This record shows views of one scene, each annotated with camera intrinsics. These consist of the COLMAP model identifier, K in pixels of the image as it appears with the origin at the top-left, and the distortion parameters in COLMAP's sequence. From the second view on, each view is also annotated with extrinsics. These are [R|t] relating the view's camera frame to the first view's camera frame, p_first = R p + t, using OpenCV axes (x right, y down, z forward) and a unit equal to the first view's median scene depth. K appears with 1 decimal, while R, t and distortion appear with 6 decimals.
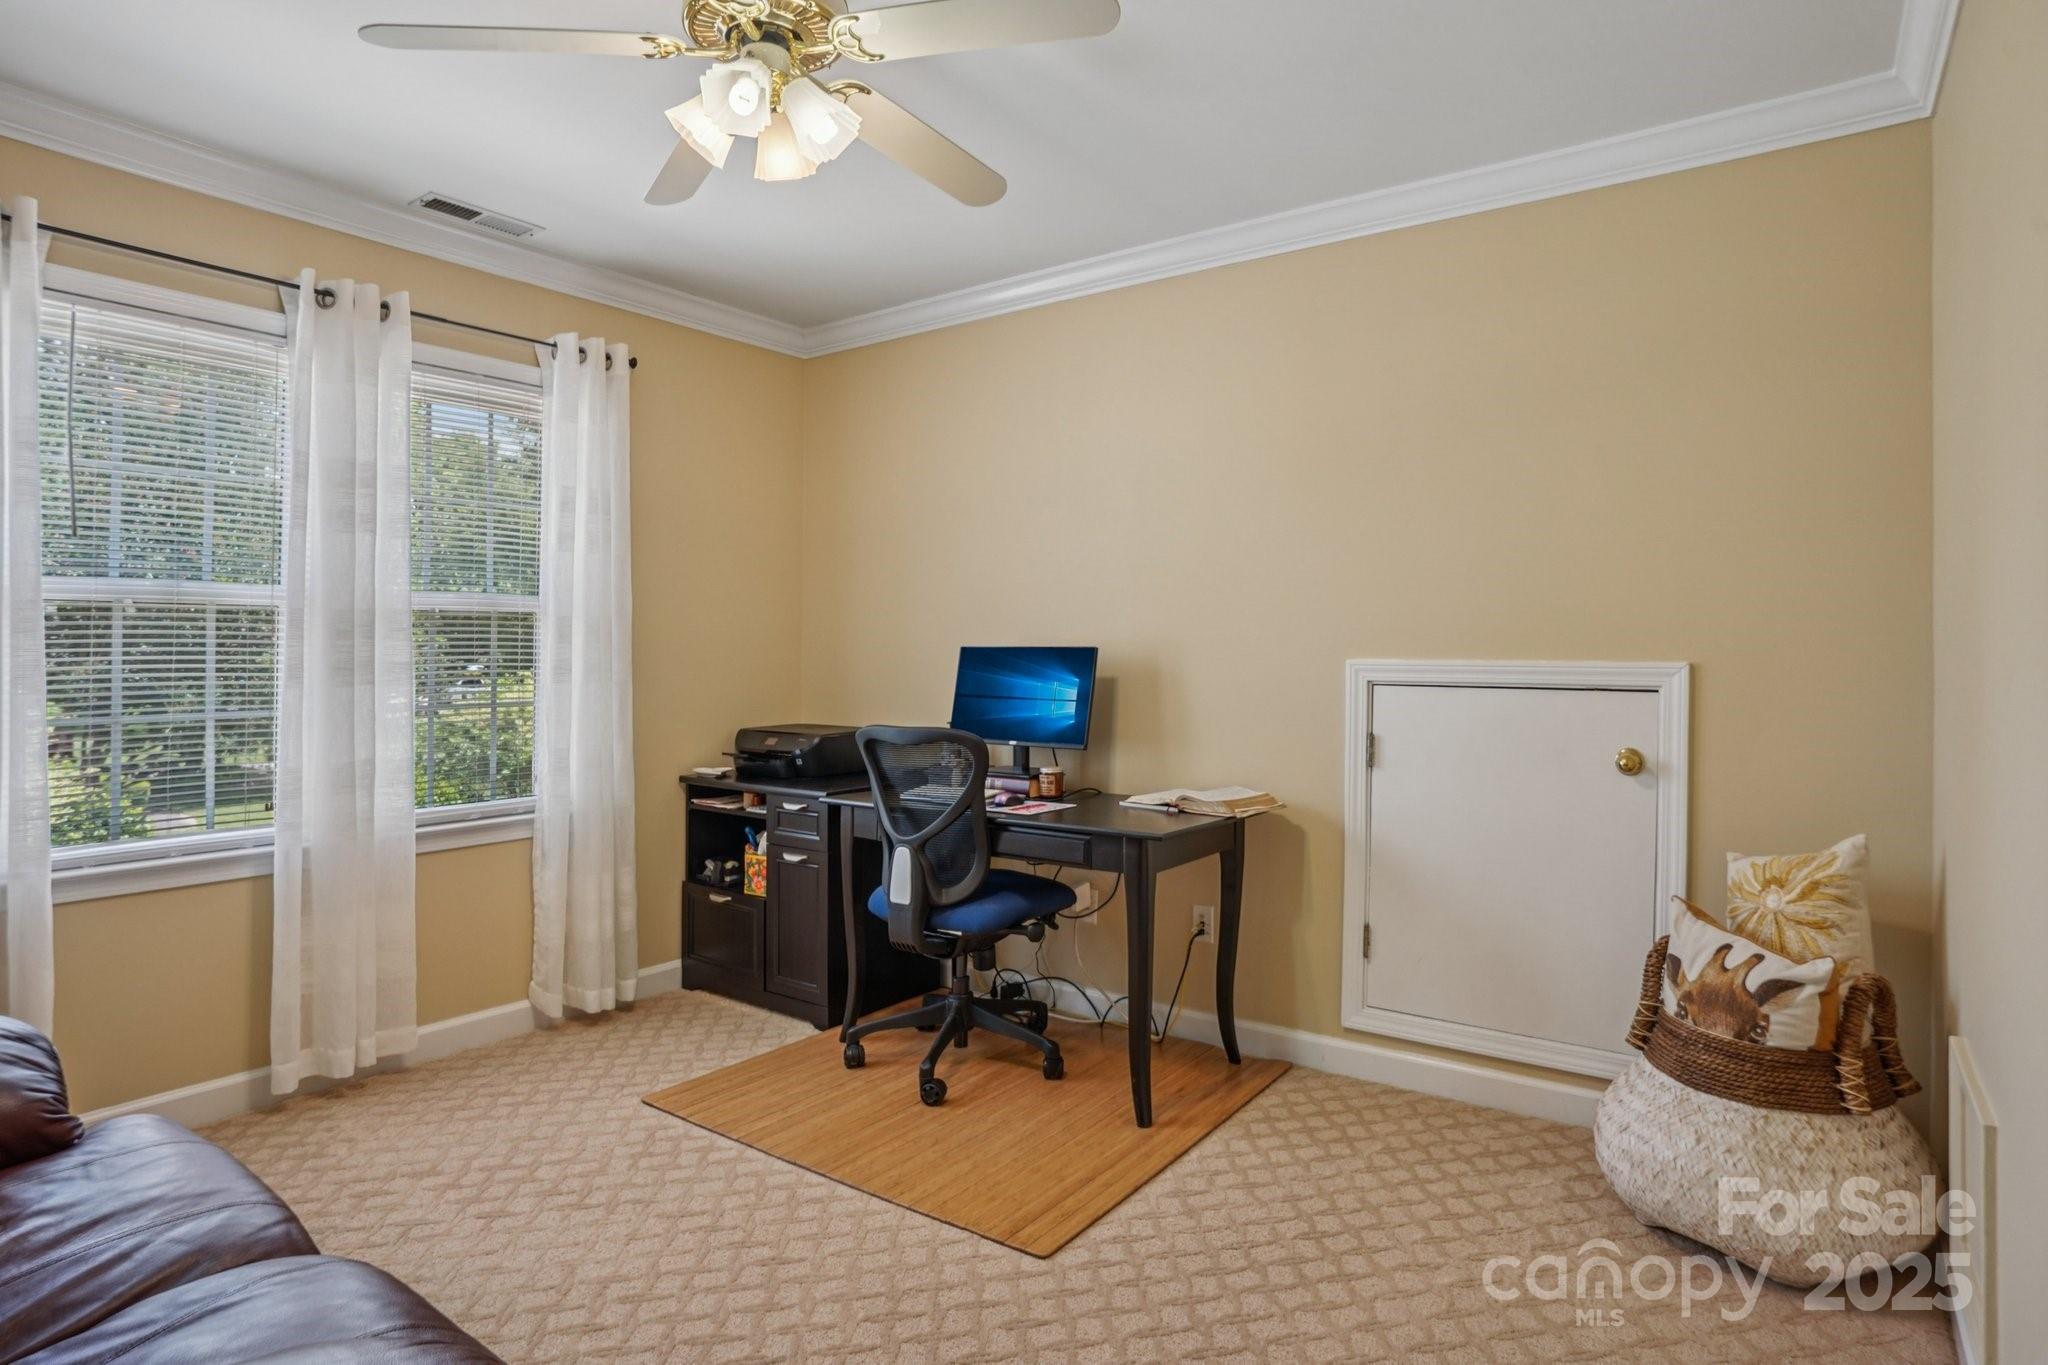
lens RADIAL K [[1096.0, 0, 1031.4], [0, 1096.0, 635.3], [0, 0, 1]] dist [-0.073958, 0.043095]
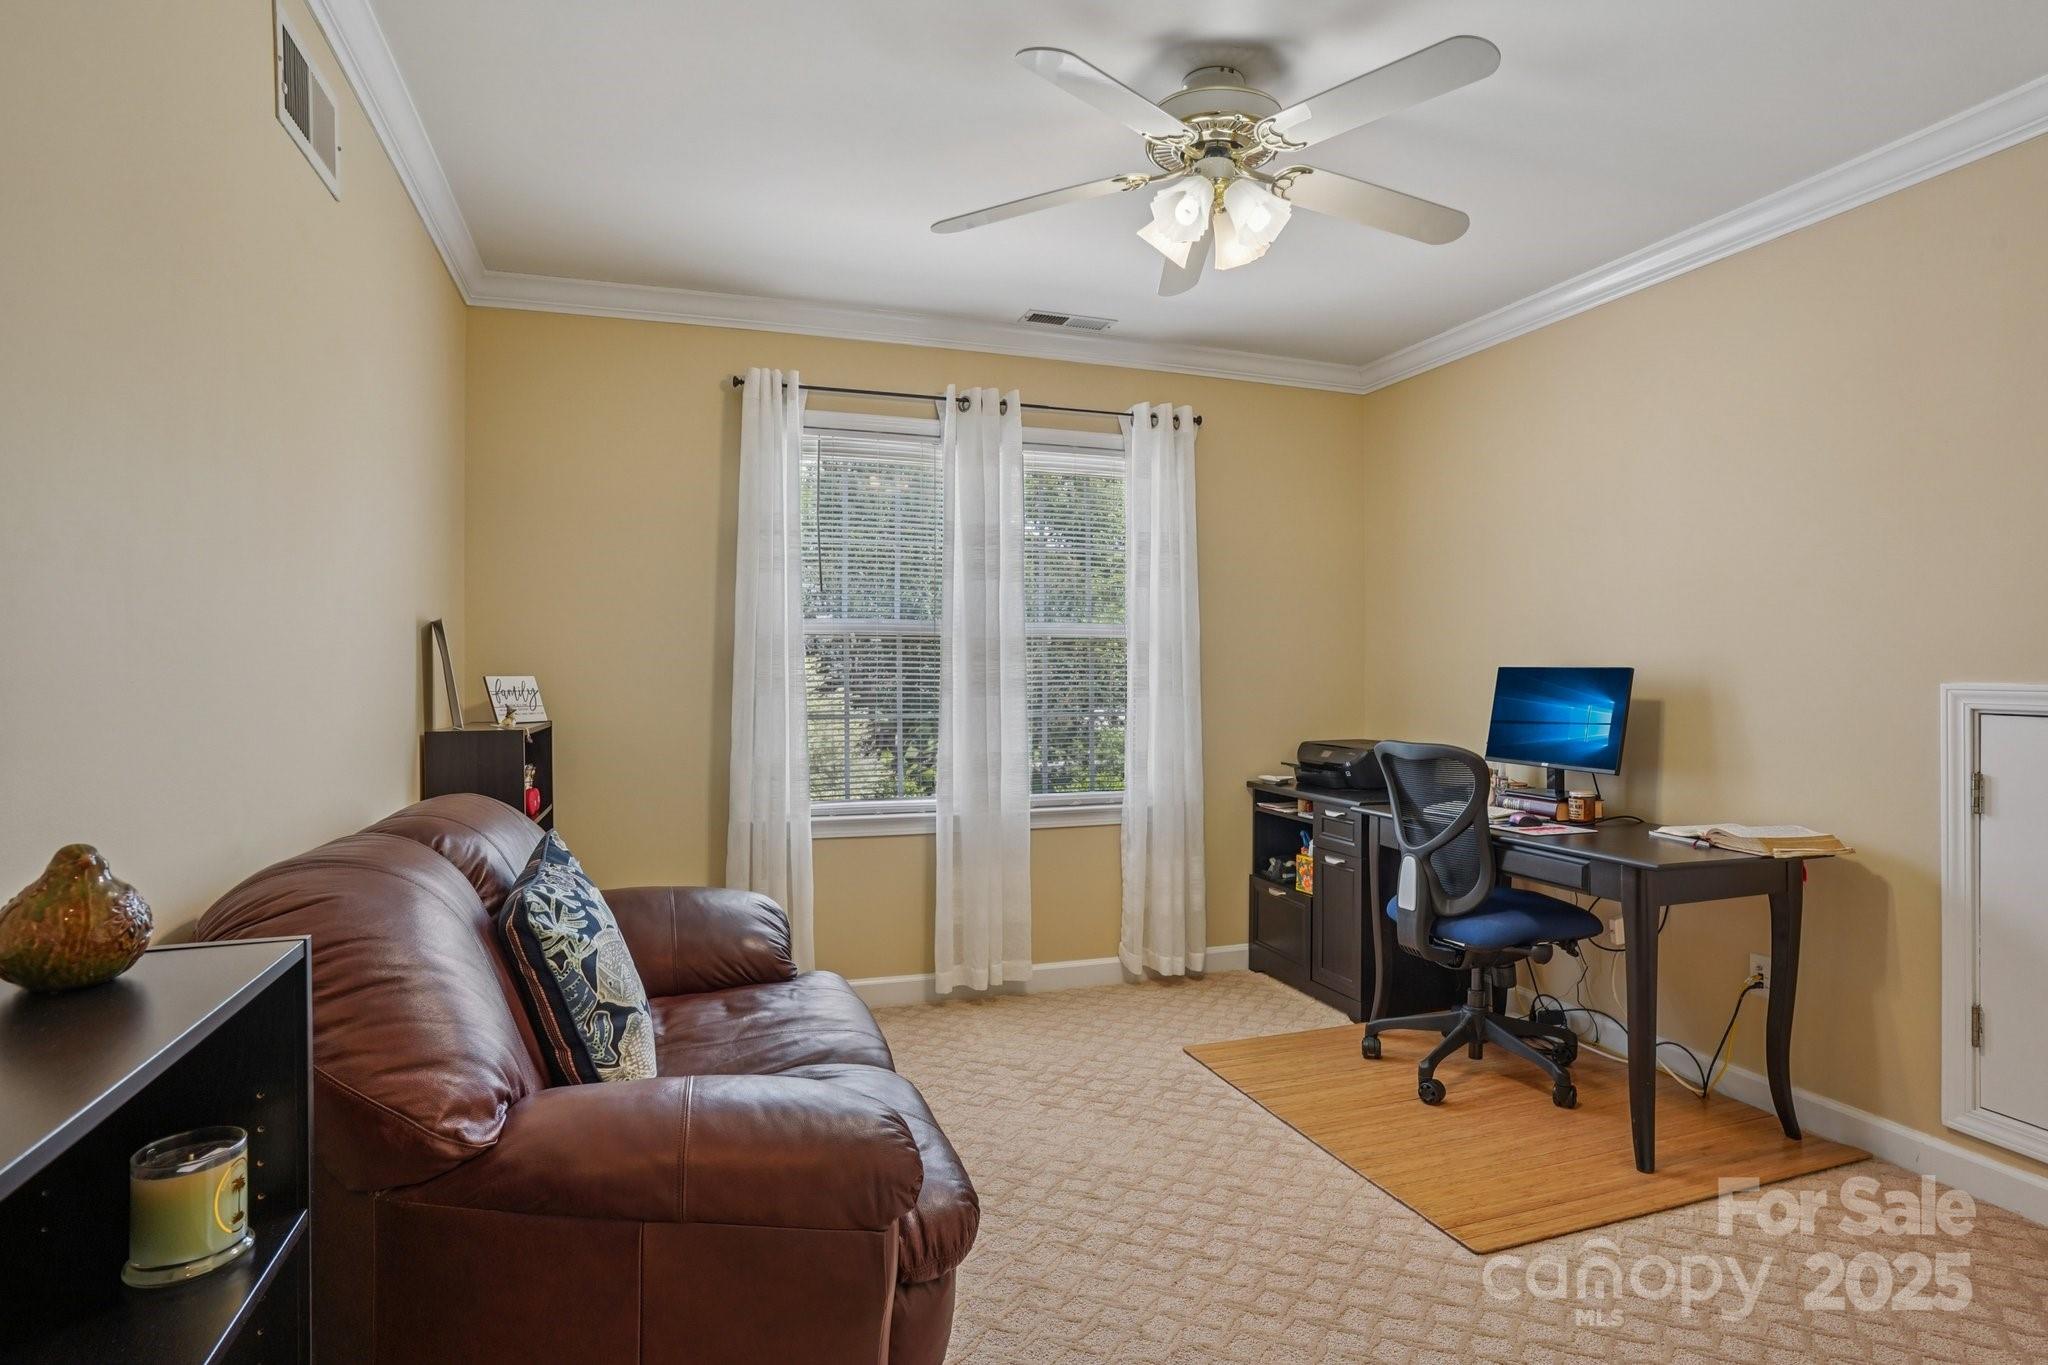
lens RADIAL K [[1088.7, 0, 1037.7], [0, 1088.7, 678.9], [0, 0, 1]] dist [-0.078551, 0.043439]
pose [[0.818046, 0.007586, -0.575103, 0.180728], [0.004898, 0.999785, 0.020155, -0.000798], [0.575133, -0.019305, 0.817832, -0.055521]]
